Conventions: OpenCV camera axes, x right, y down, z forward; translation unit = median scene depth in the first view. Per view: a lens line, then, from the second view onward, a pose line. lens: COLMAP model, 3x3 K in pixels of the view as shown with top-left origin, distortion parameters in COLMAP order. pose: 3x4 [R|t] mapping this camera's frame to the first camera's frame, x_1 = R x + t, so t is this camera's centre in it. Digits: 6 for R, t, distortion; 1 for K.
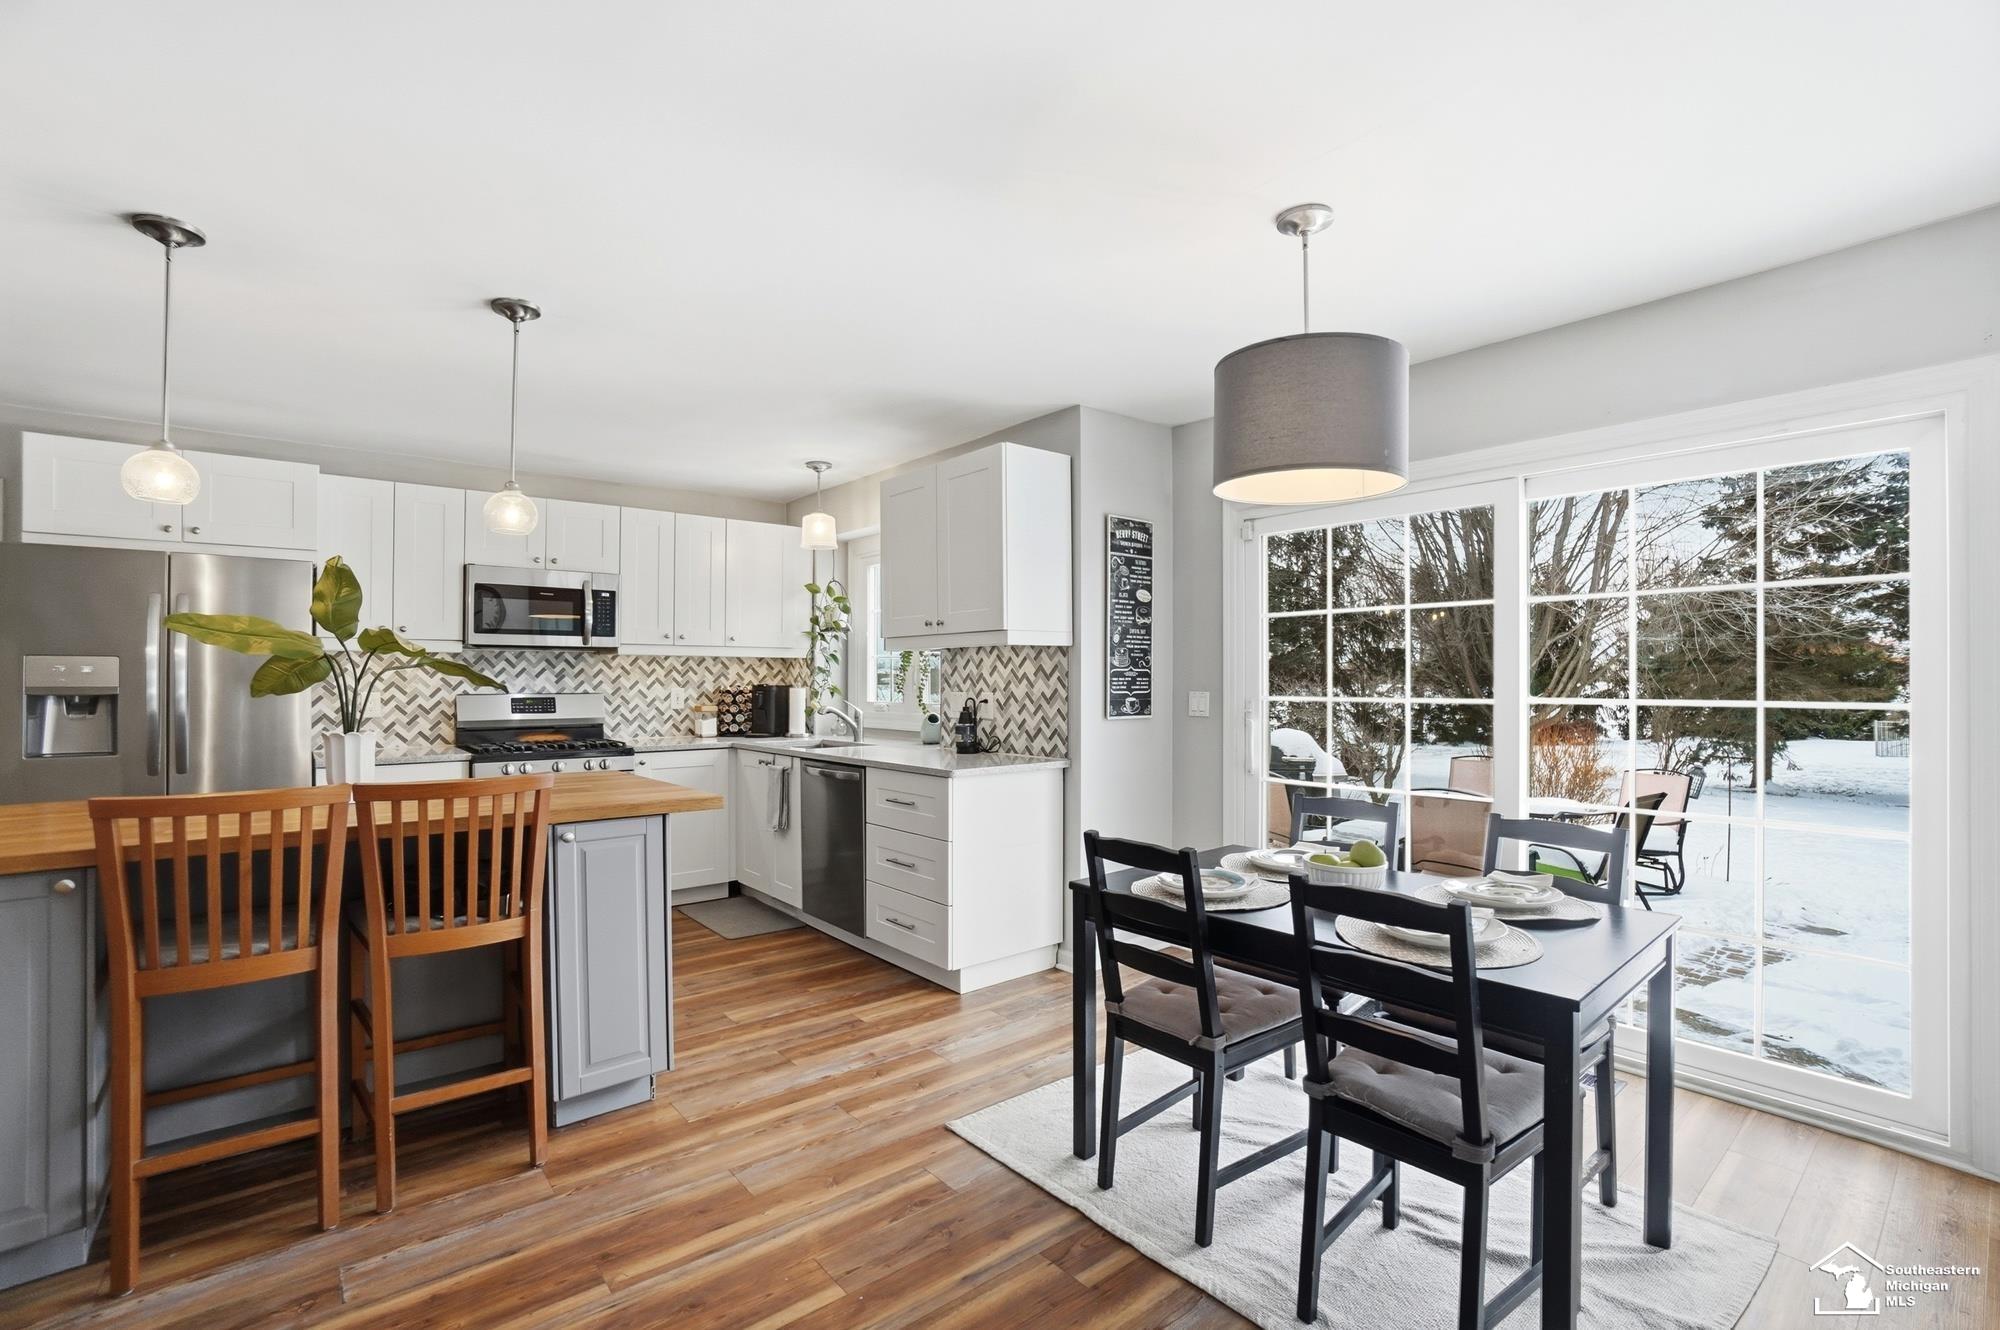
lens RADIAL K [[882.7, 0, 992.4], [0, 882.7, 671.1], [0, 0, 1]] dist [-0.070633, 0.026243]
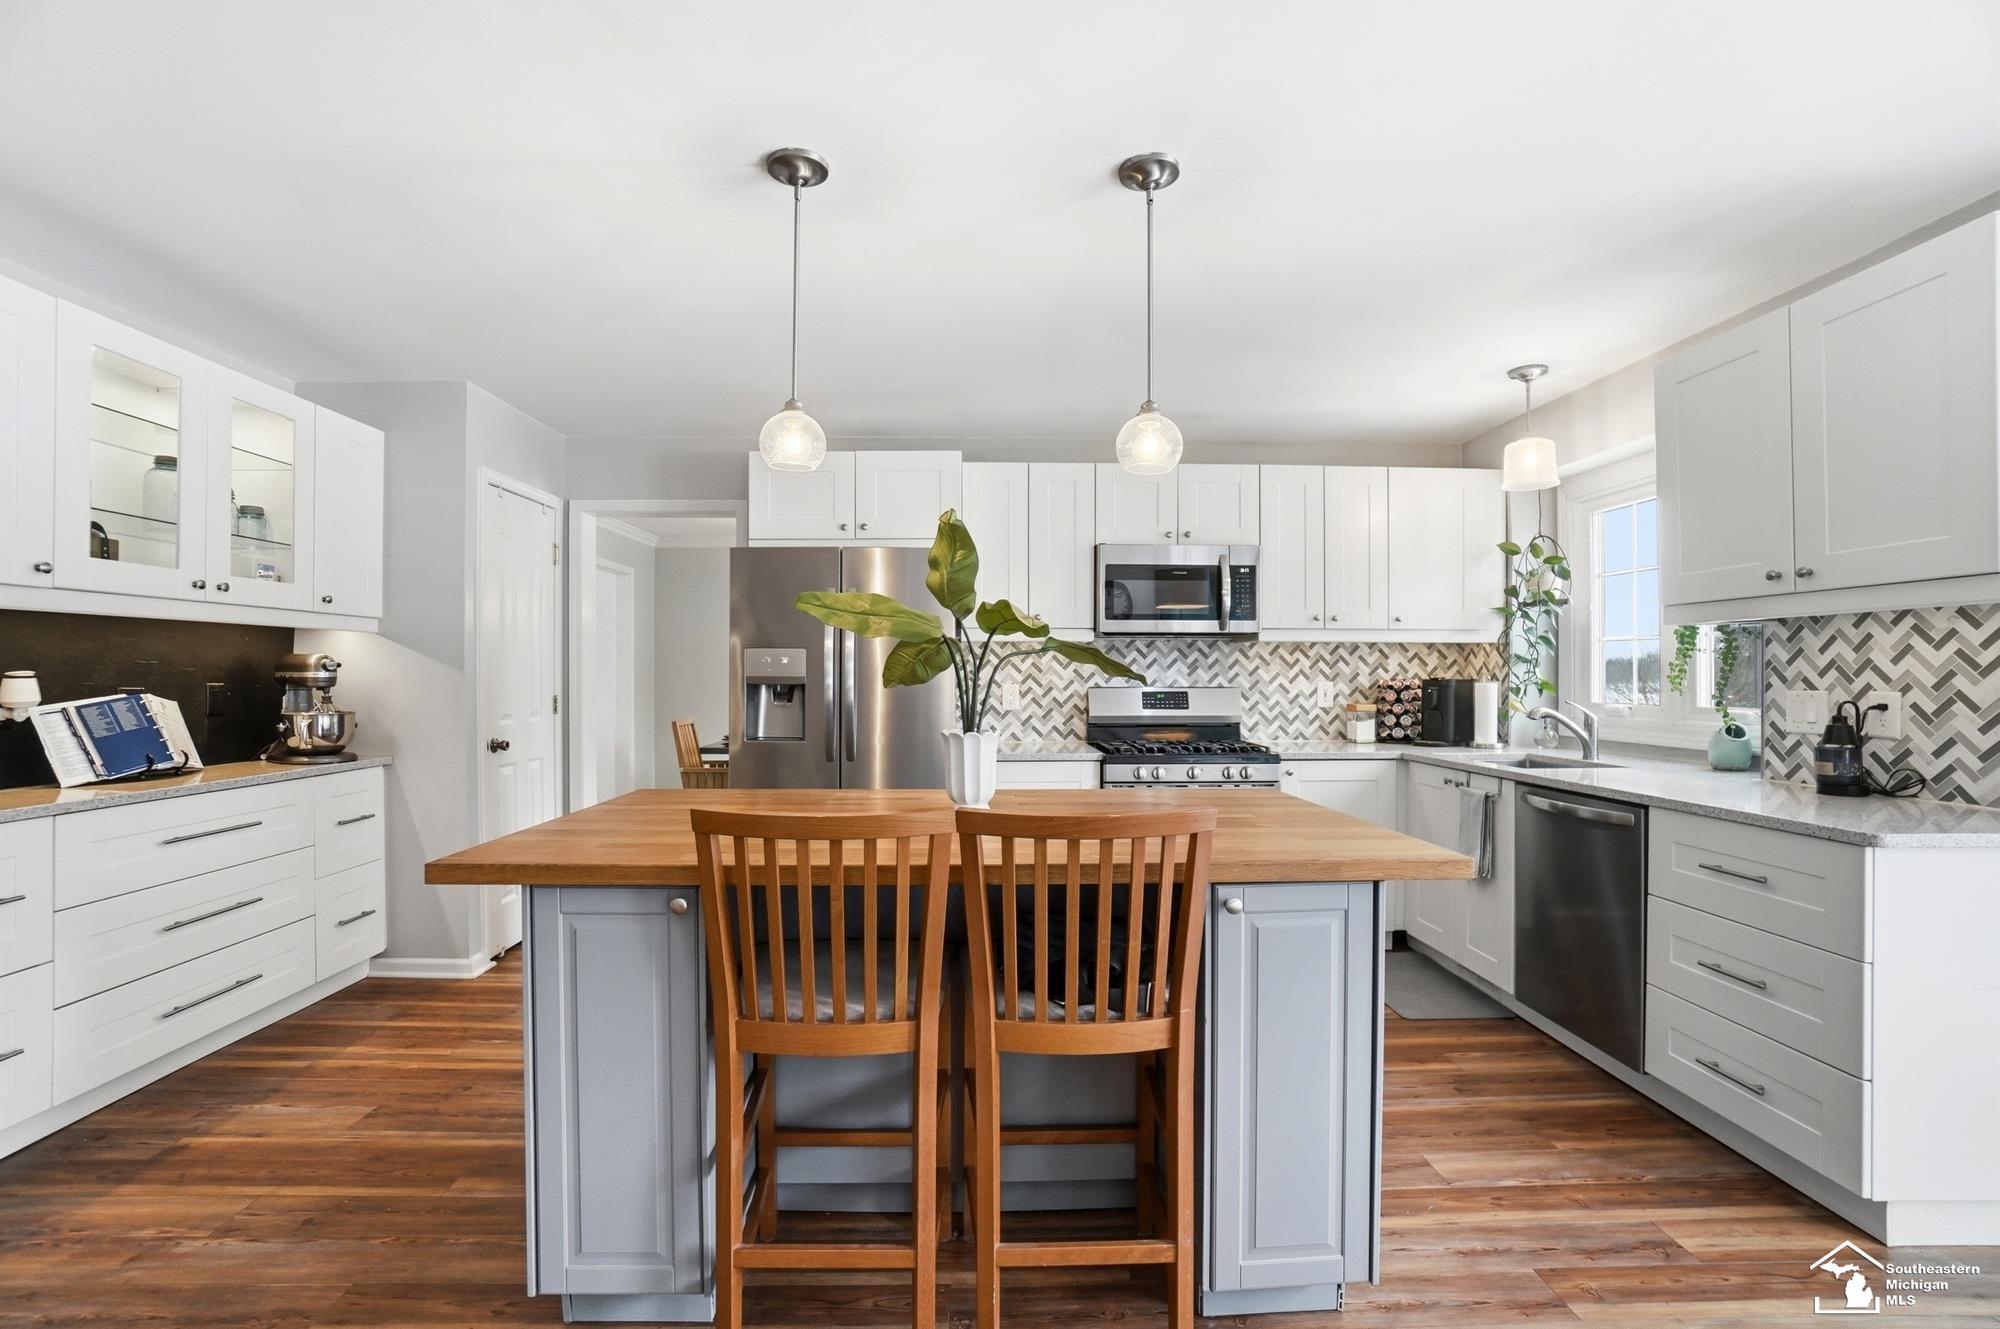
lens RADIAL K [[882.7, 0, 992.4], [0, 882.7, 670.6], [0, 0, 1]] dist [-0.070633, 0.026243]
pose [[0.785585, -0.001182, -0.618753, -0.115579], [0.003852, 0.999988, 0.002980, 0.006041], [0.618742, -0.004724, 0.785580, 0.190572]]
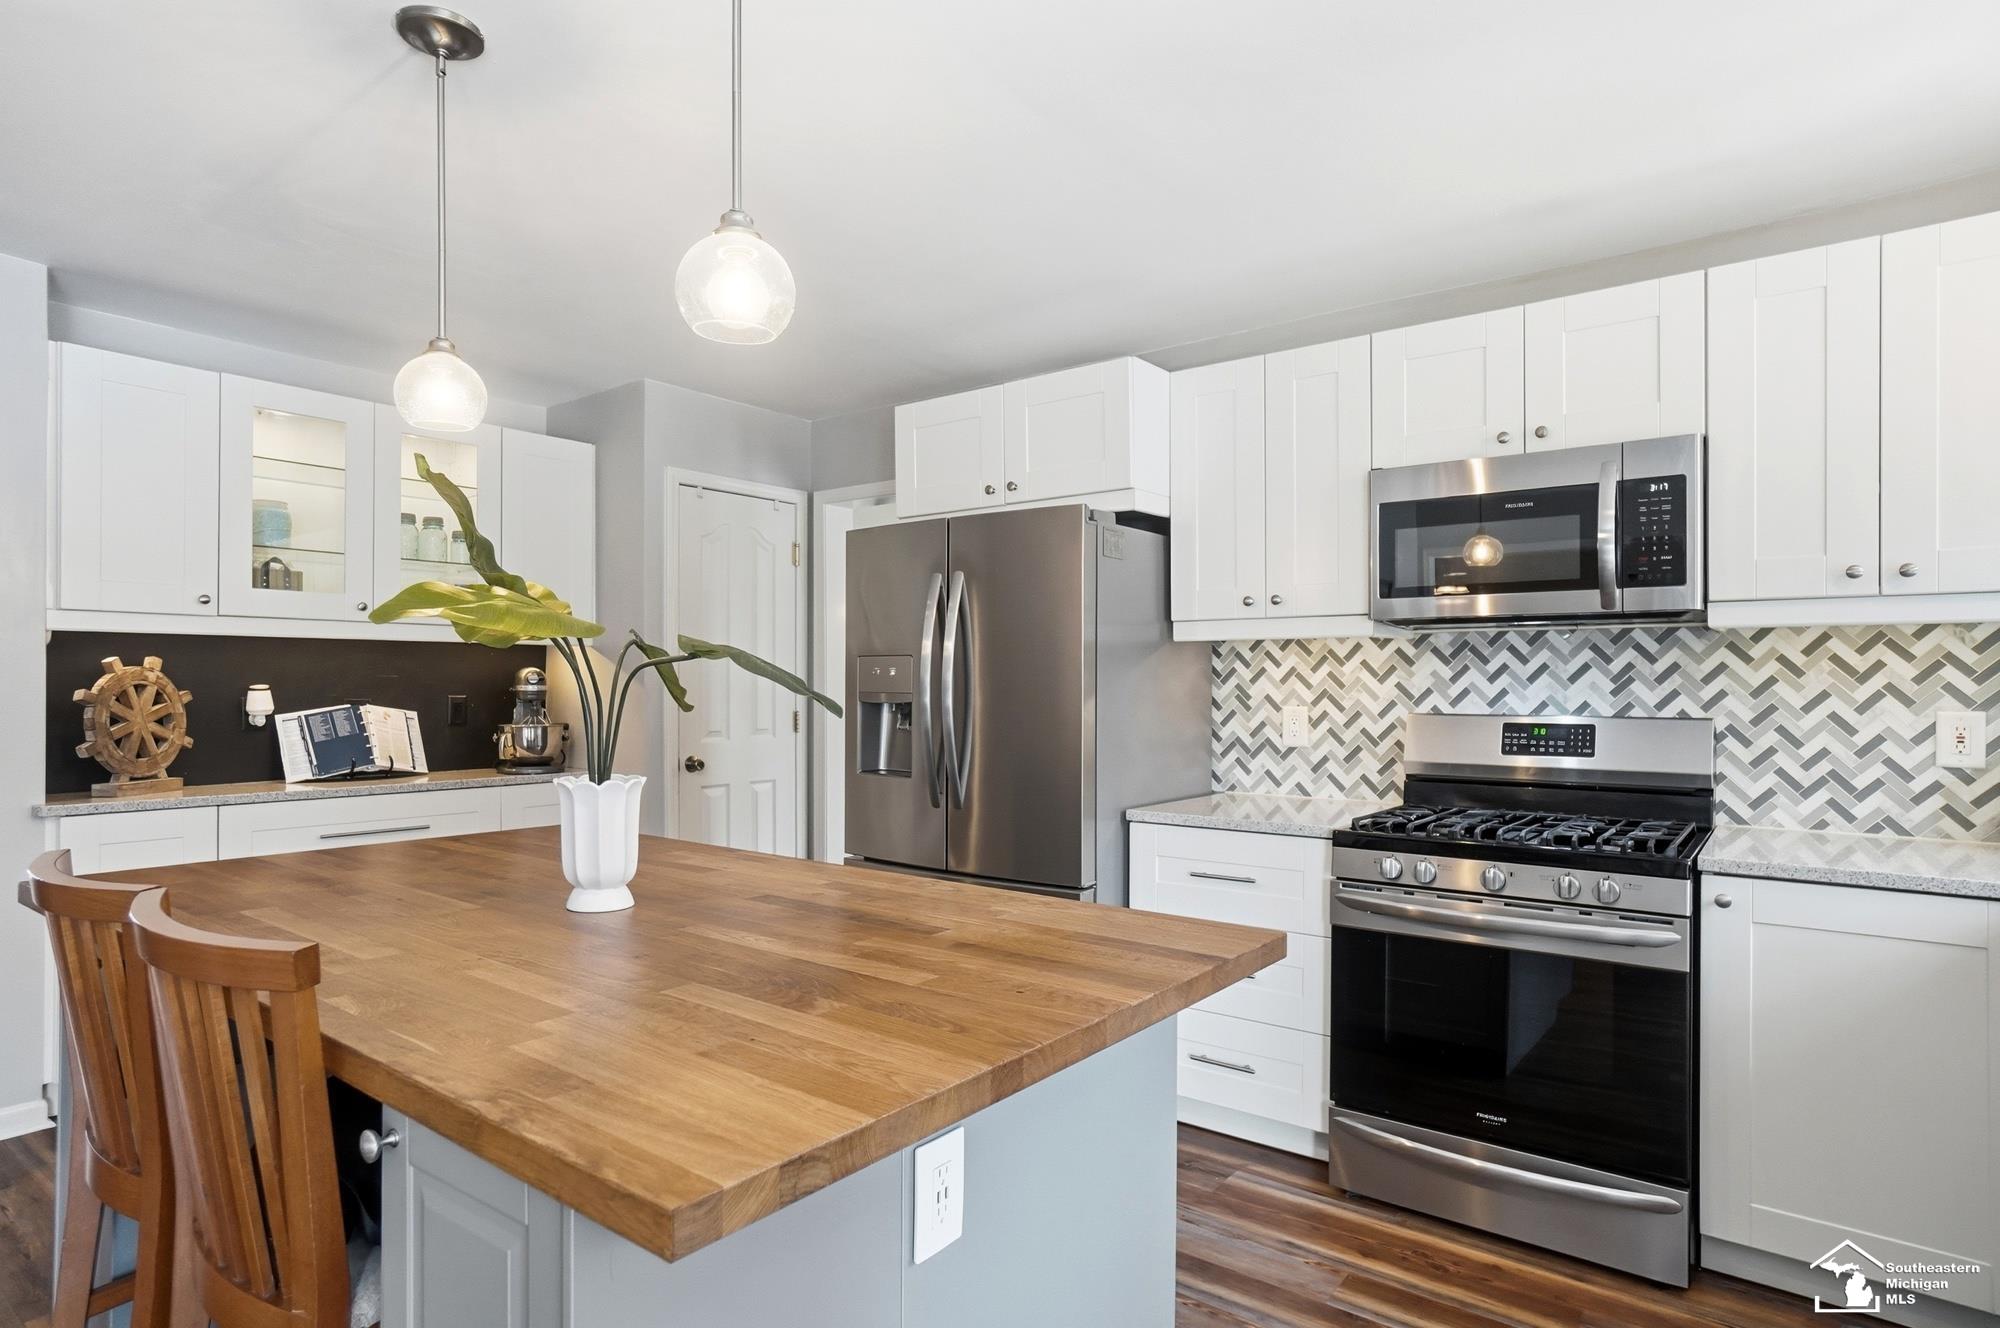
lens RADIAL K [[1069.6, 0, 993.2], [0, 1069.6, 680.0], [0, 0, 1]] dist [-0.046839, 0.031146]
pose [[0.219644, -0.001816, -0.975578, -0.015149], [0.004876, 0.999988, -0.000764, 0.005123], [0.975568, -0.004589, 0.219650, 0.592890]]
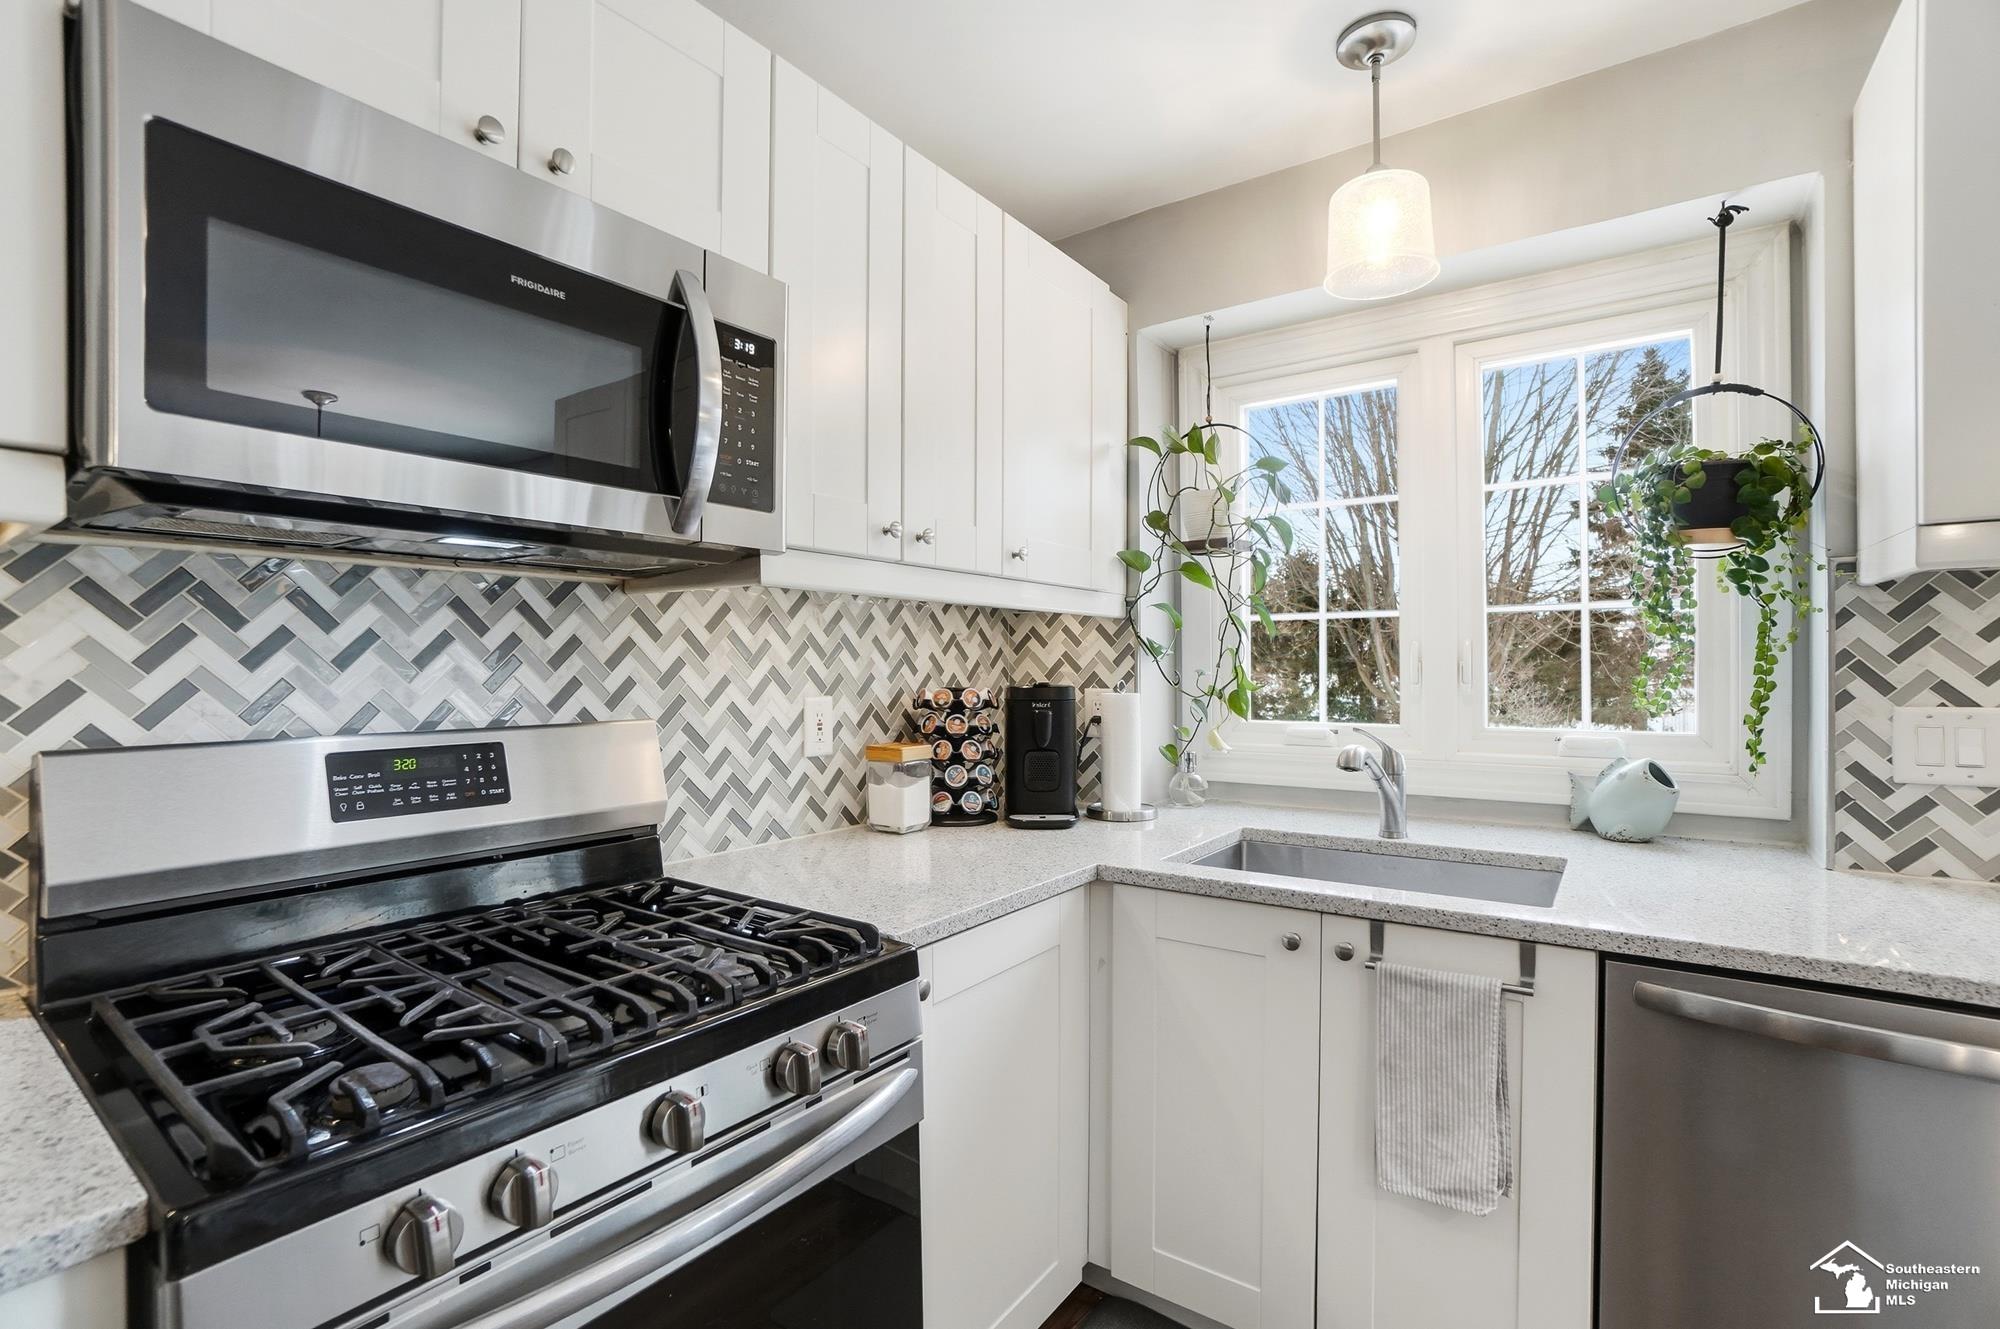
lens RADIAL K [[904.3, 0, 982.1], [0, 904.3, 670.6], [0, 0, 1]] dist [-0.055947, 0.020054]
pose [[0.970231, -0.003899, 0.242152, -0.457425], [0.001320, 0.999941, 0.010811, 0.006057], [-0.242180, -0.010170, 0.970178, 0.750603]]
